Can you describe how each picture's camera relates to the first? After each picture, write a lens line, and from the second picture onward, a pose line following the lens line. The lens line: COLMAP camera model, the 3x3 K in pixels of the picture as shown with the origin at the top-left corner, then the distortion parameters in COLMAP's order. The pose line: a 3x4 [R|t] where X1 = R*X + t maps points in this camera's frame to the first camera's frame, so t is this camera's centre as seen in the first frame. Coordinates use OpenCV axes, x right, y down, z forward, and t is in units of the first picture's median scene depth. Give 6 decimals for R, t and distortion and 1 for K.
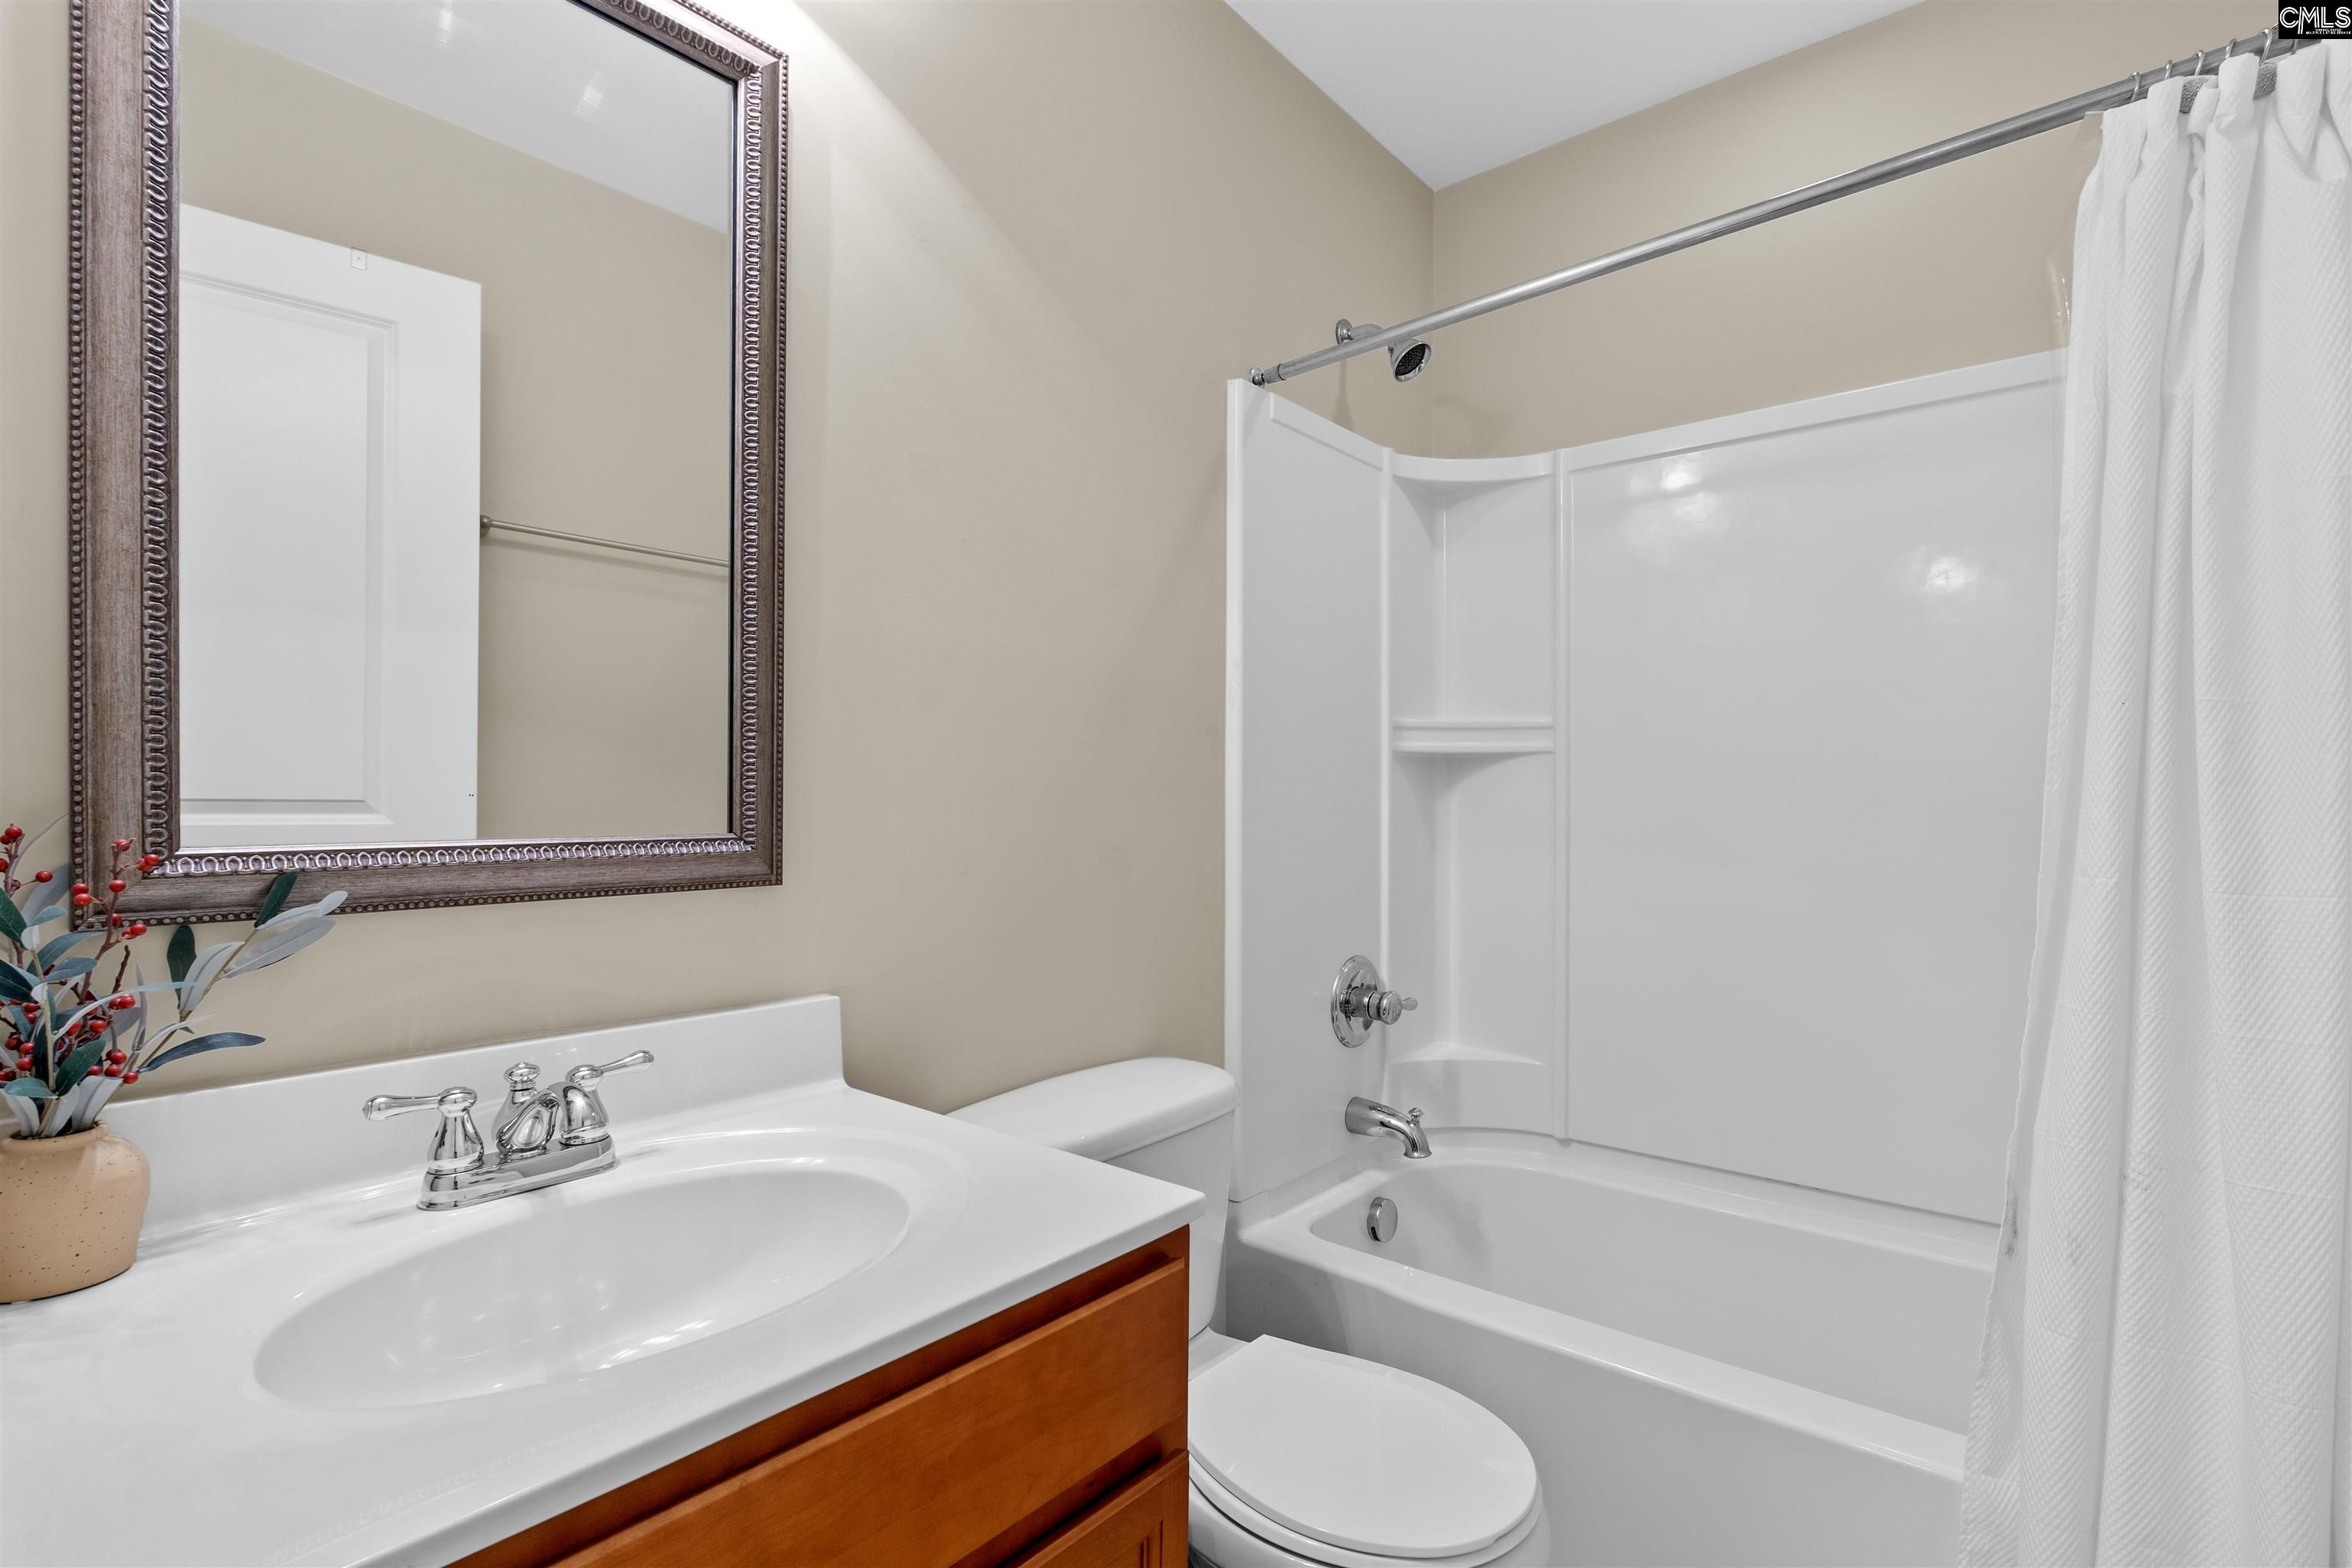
lens RADIAL K [[1080.9, 0, 1169.6], [0, 1080.9, 795.4], [0, 0, 1]] dist [-0.010871, 0.001033]
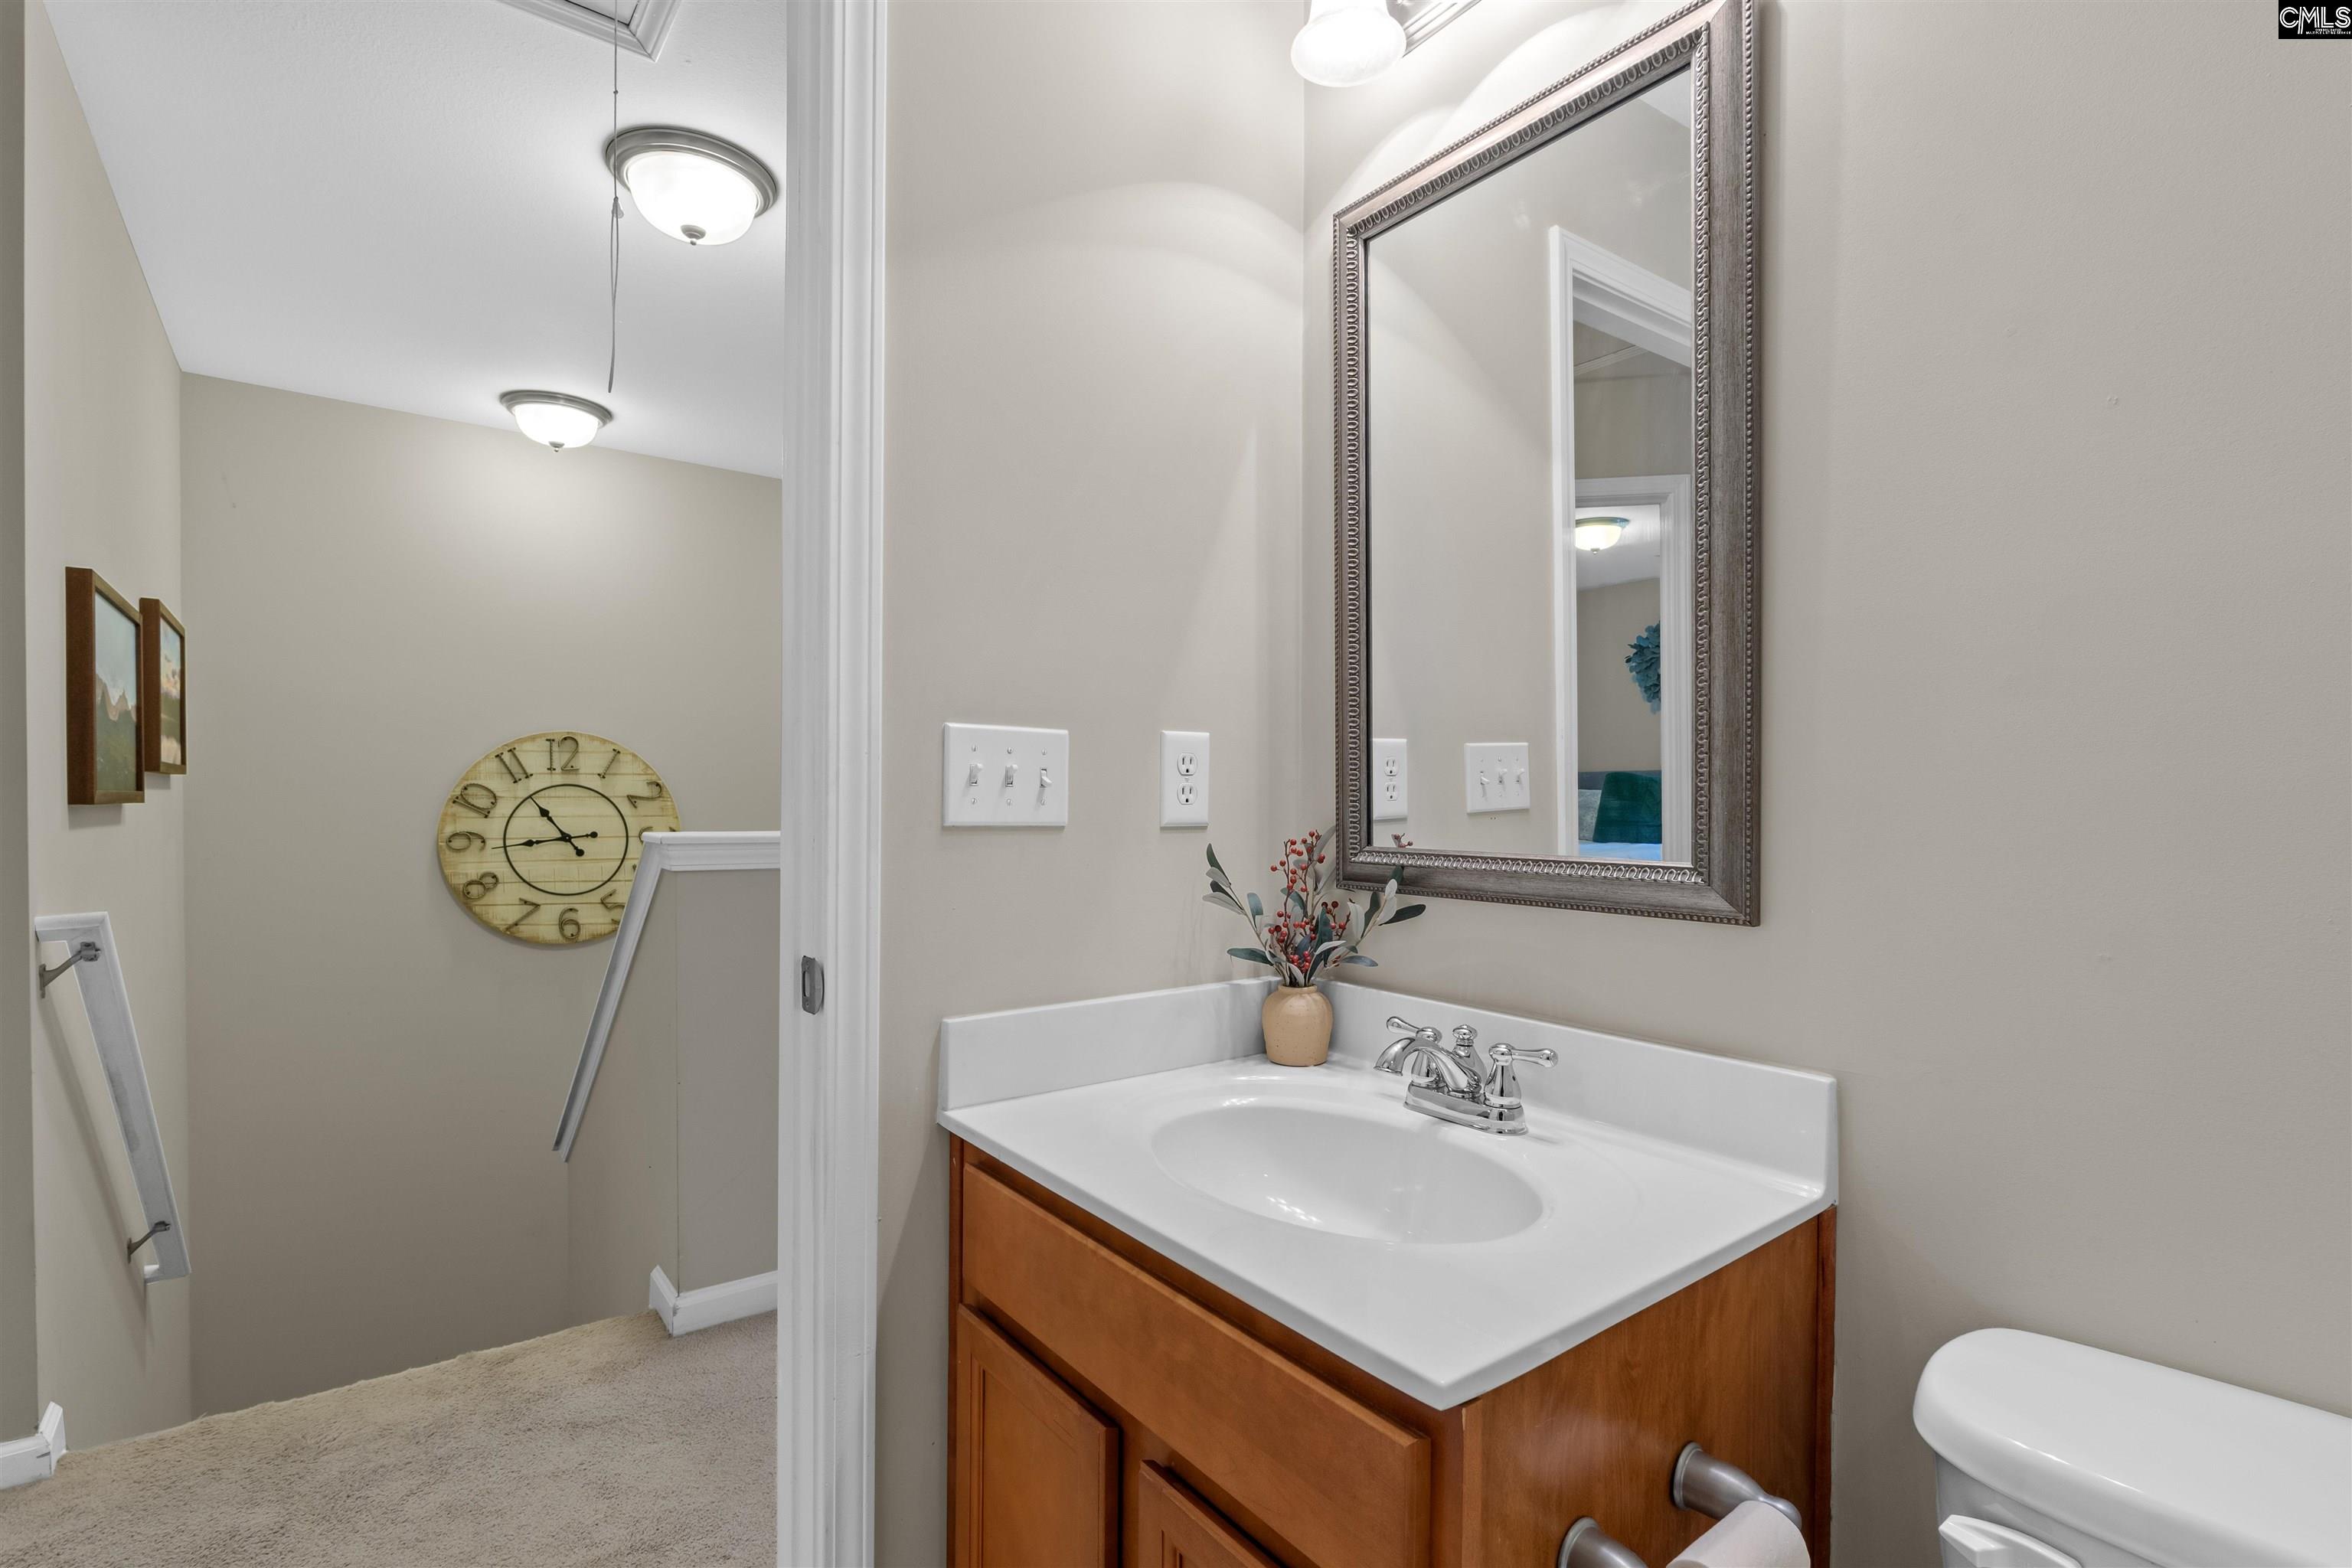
lens RADIAL K [[1080.9, 0, 1178.5], [0, 1080.9, 800.1], [0, 0, 1]] dist [-0.010871, 0.001033]
pose [[-0.206240, 0.001261, -0.978501, 0.776879], [-0.001286, 0.999998, 0.001560, -0.025472], [0.978501, 0.001580, -0.206238, 0.966620]]
